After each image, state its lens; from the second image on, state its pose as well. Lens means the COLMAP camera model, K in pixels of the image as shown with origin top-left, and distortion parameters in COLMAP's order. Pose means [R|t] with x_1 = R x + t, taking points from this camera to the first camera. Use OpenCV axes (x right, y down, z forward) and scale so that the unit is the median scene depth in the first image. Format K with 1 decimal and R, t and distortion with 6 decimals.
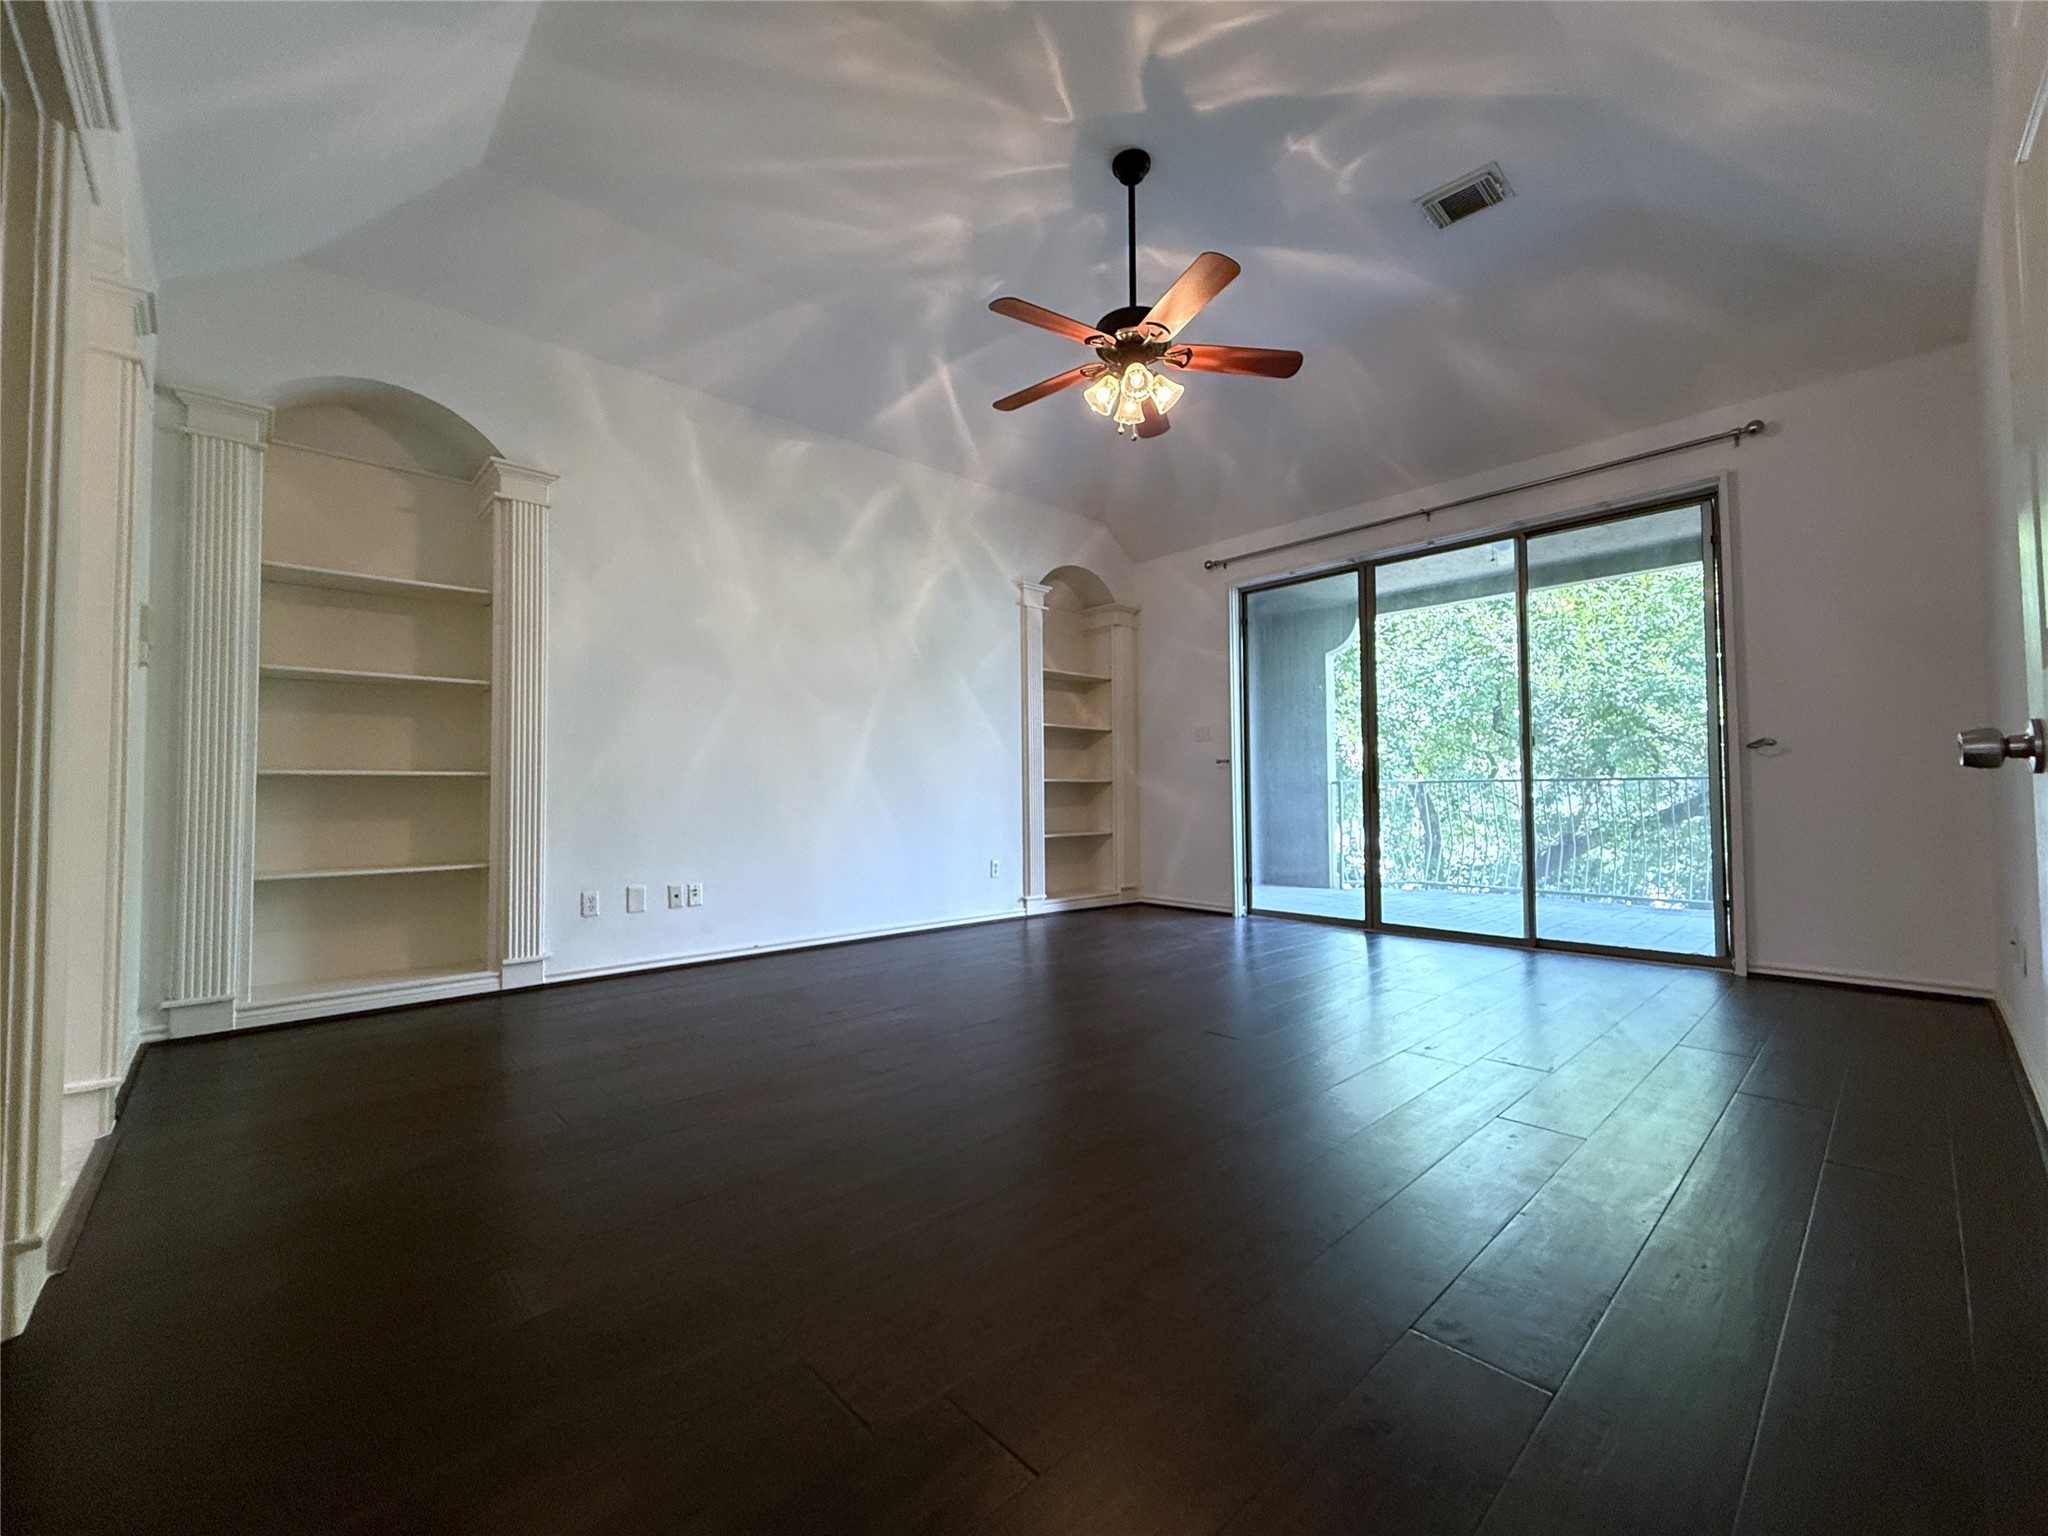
lens RADIAL K [[815.4, 0, 1024.0], [0, 815.4, 768.0], [0, 0, 1]] dist [0.000228, 0.000303]
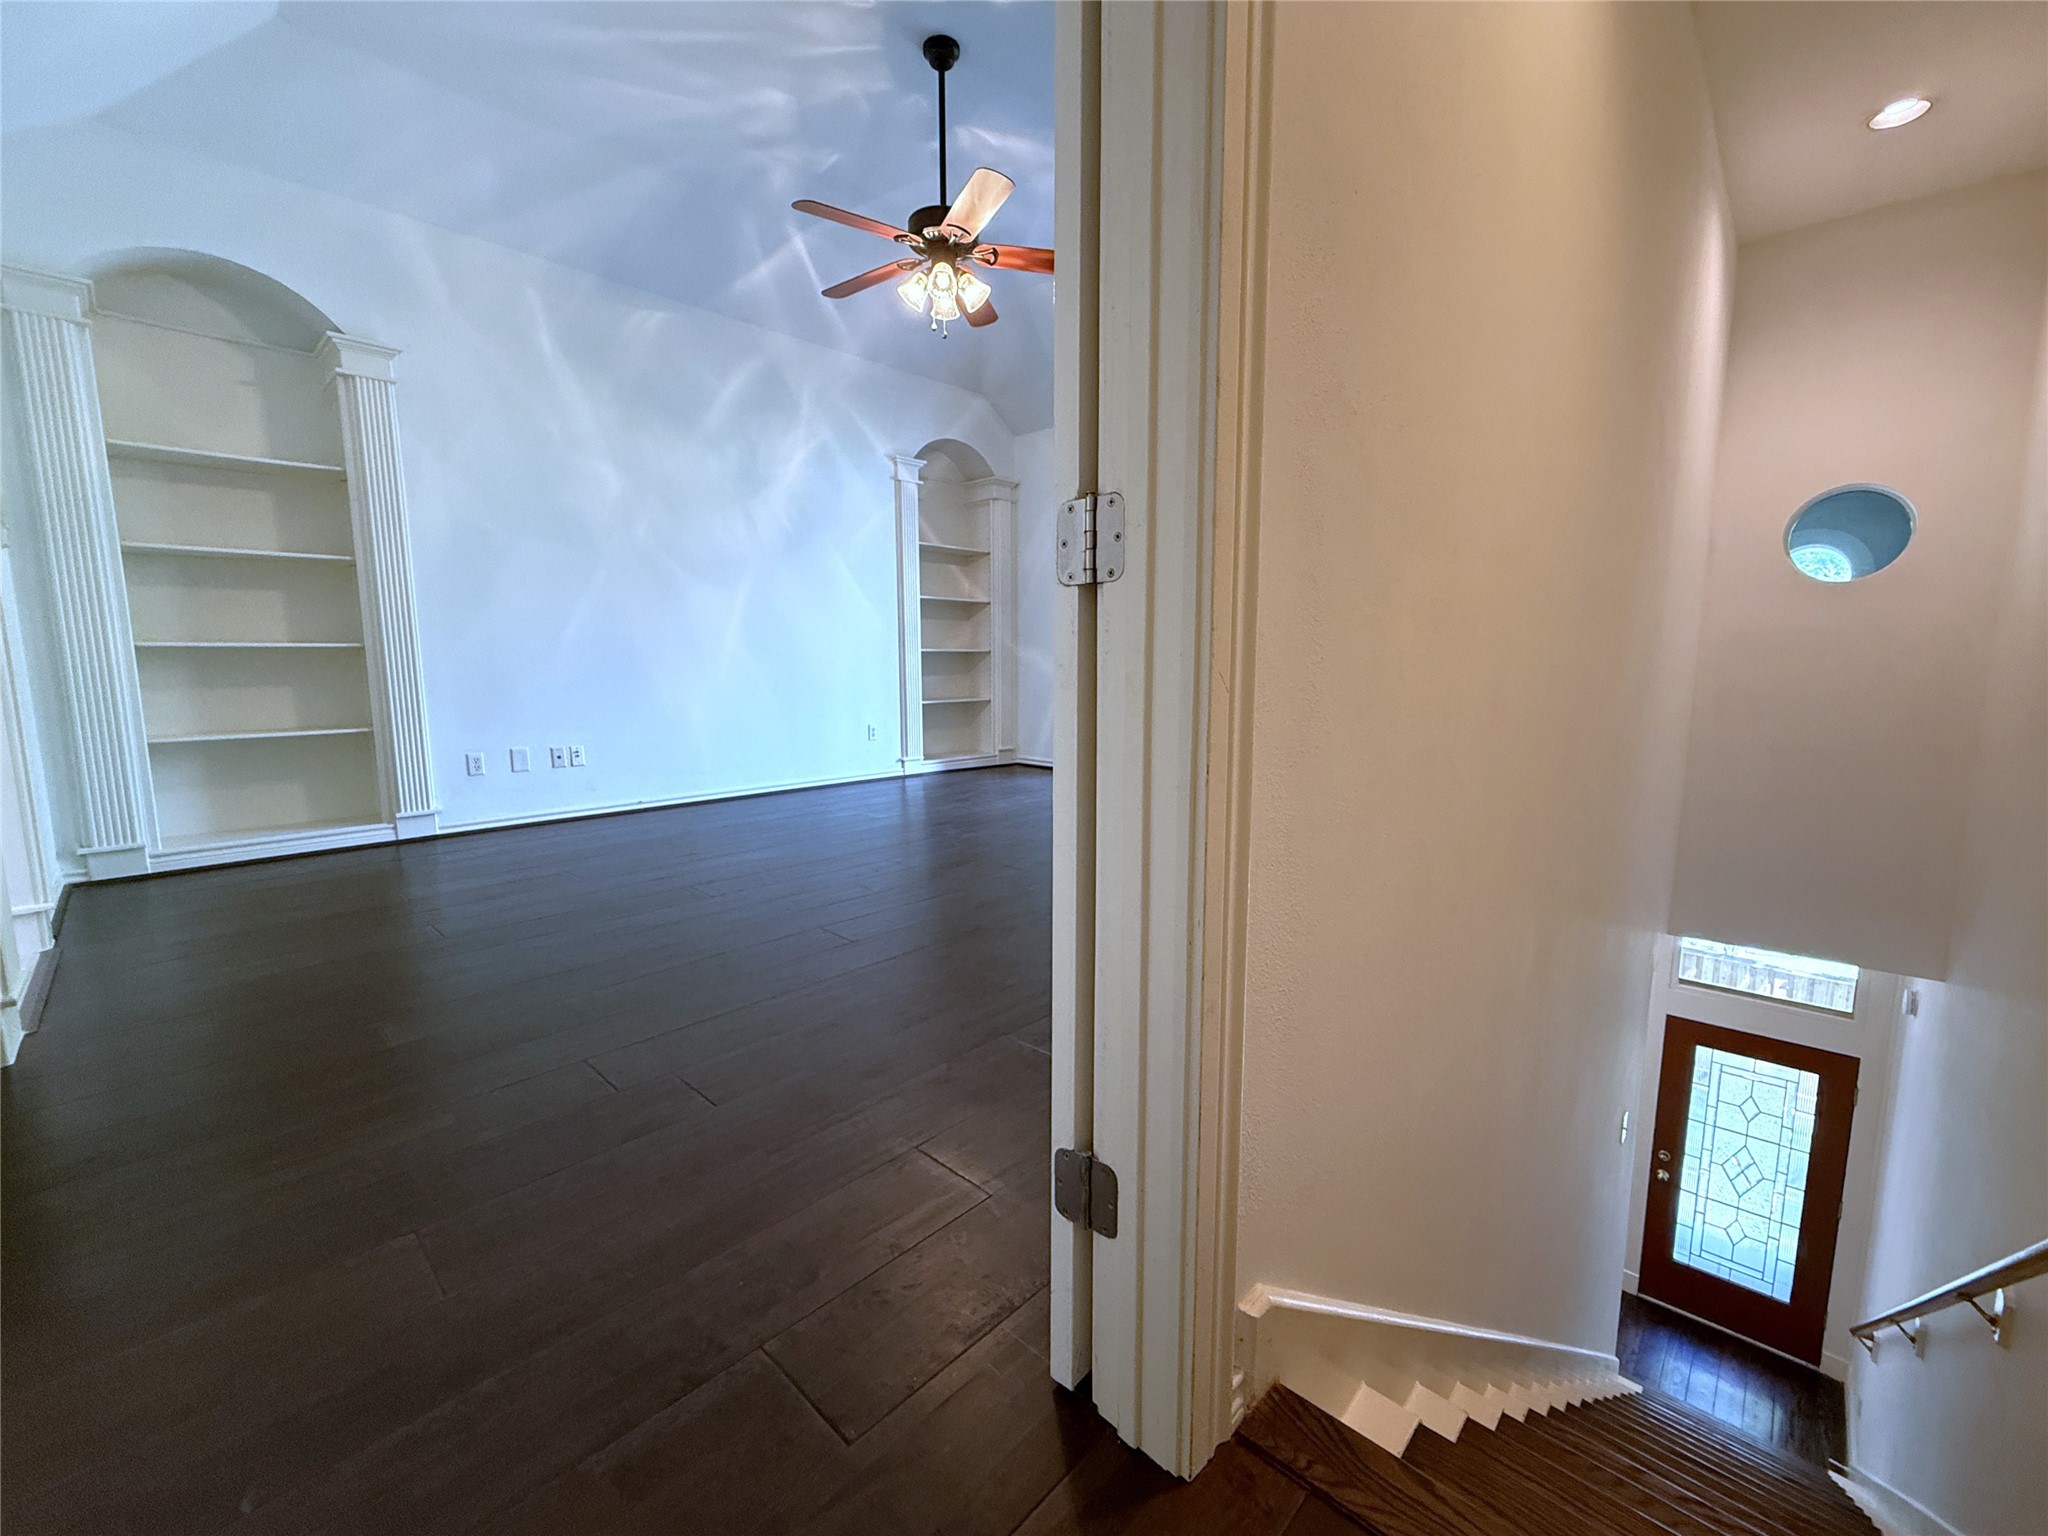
lens RADIAL K [[817.5, 0, 1018.9], [0, 817.5, 762.7], [0, 0, 1]] dist [0.000178, 0.000185]
pose [[0.998227, -0.003967, 0.059386, 0.143041], [-0.005456, 0.987474, 0.157685, -0.014589], [-0.059268, -0.157730, 0.985702, -0.140654]]
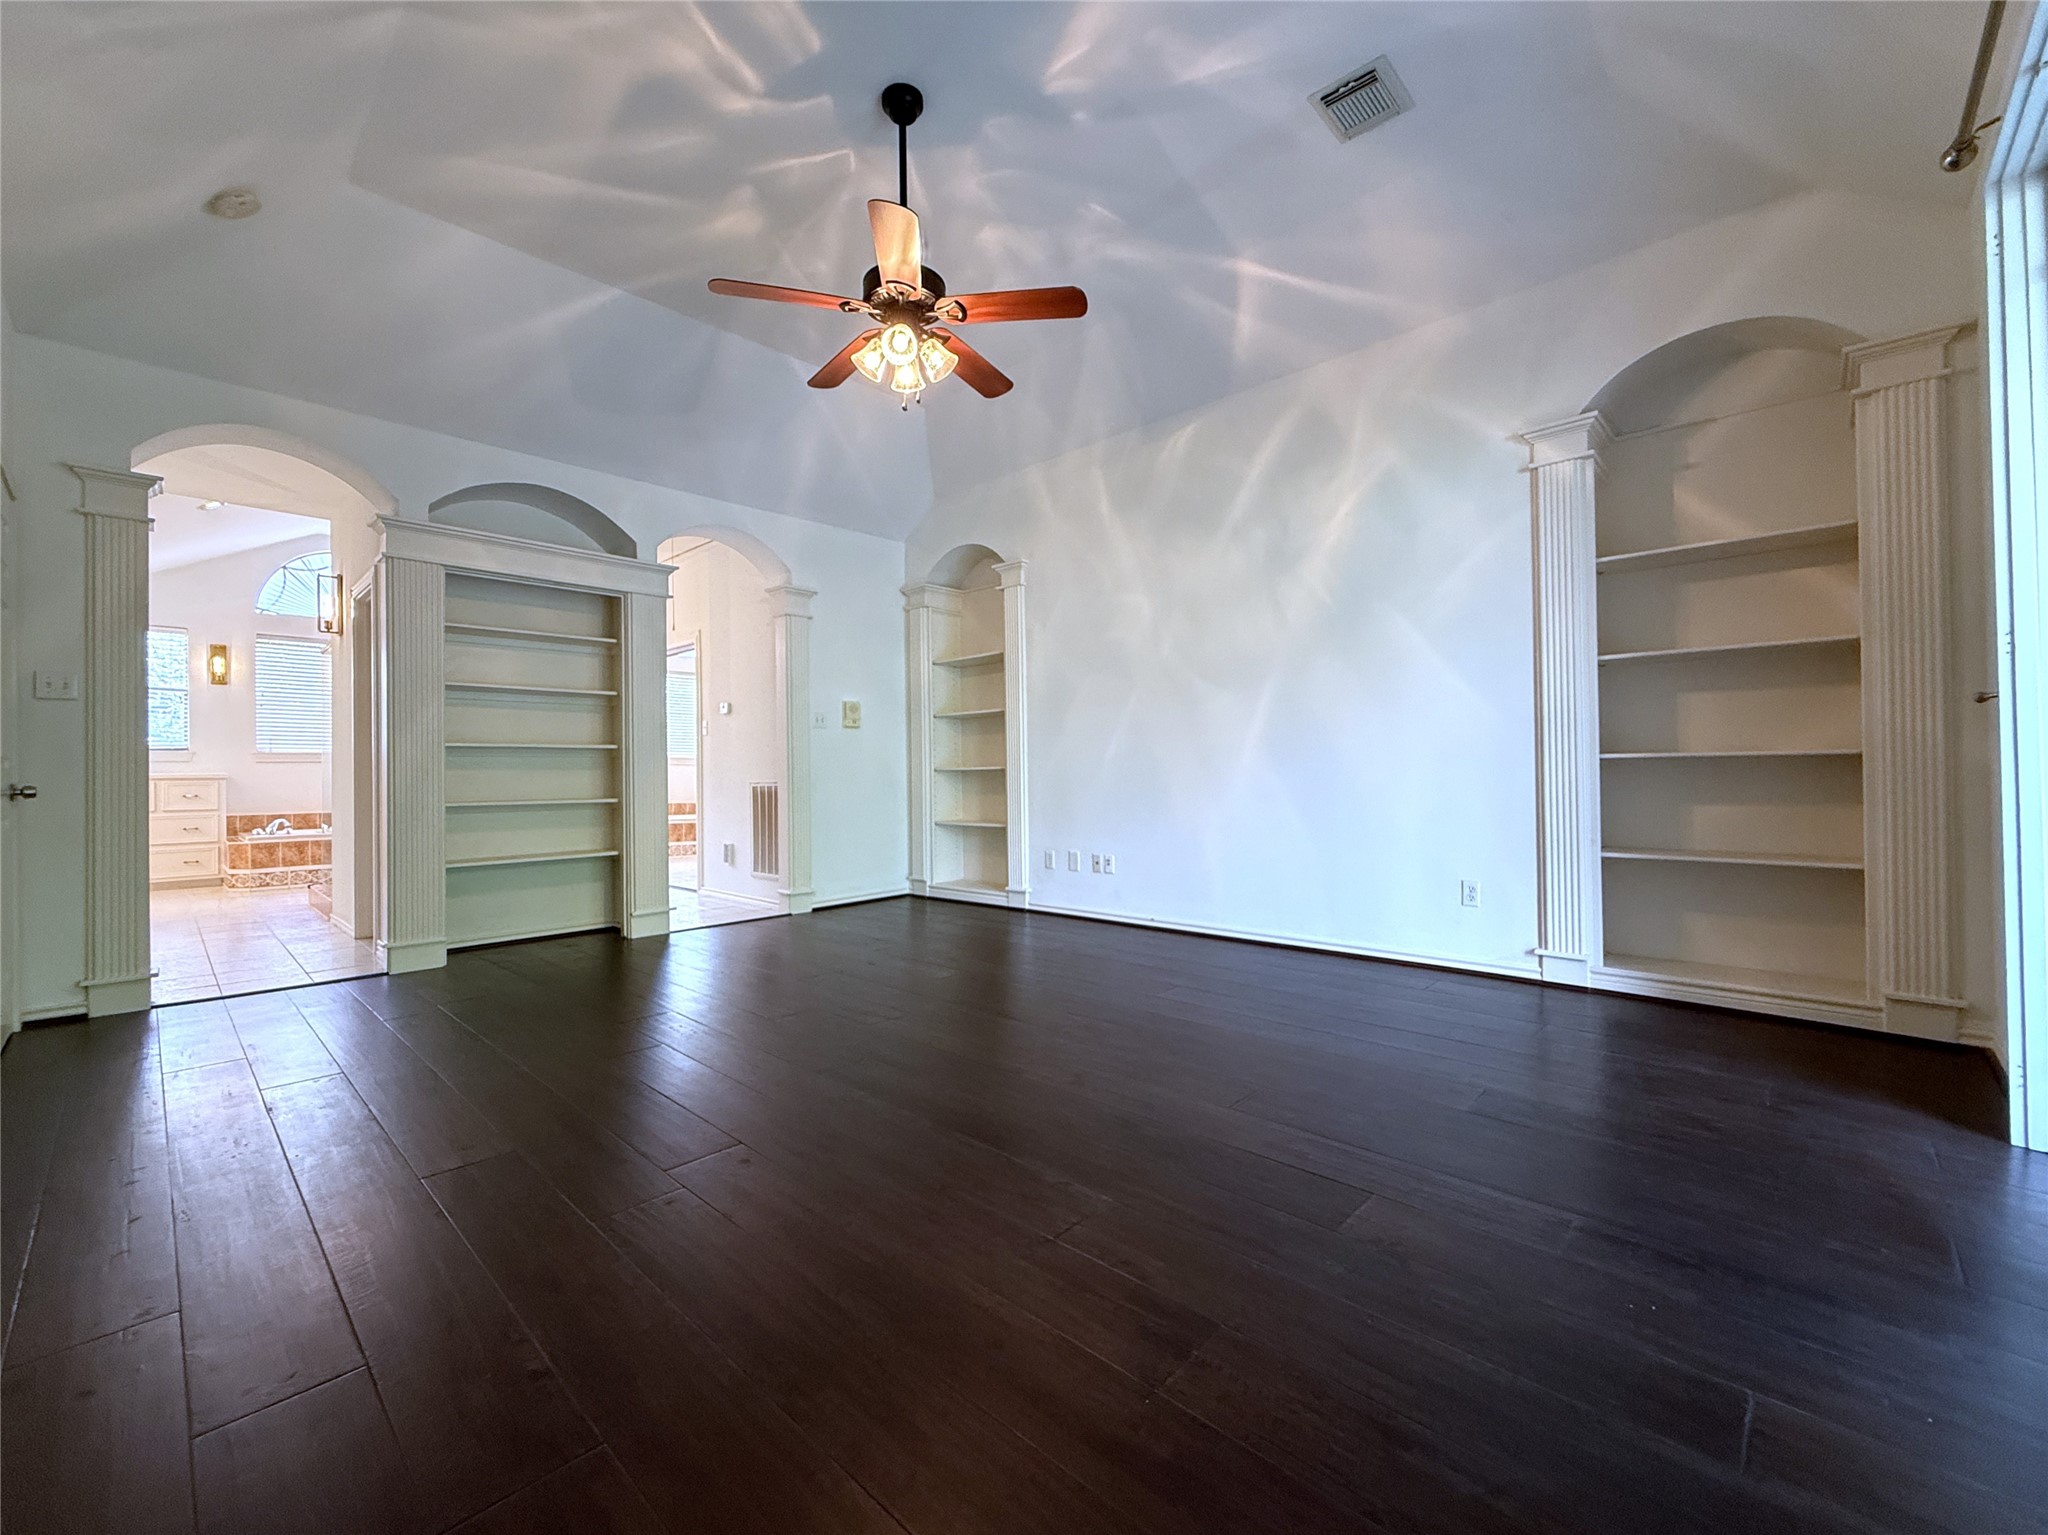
lens RADIAL K [[835.4, 0, 1024.0], [0, 835.4, 767.5], [0, 0, 1]] dist [-0.001687, -0.000098]
pose [[0.078884, 0.001575, -0.996883, 0.929244], [0.048784, 0.998795, 0.005439, -0.000282], [0.995689, -0.049061, 0.078712, 0.893253]]
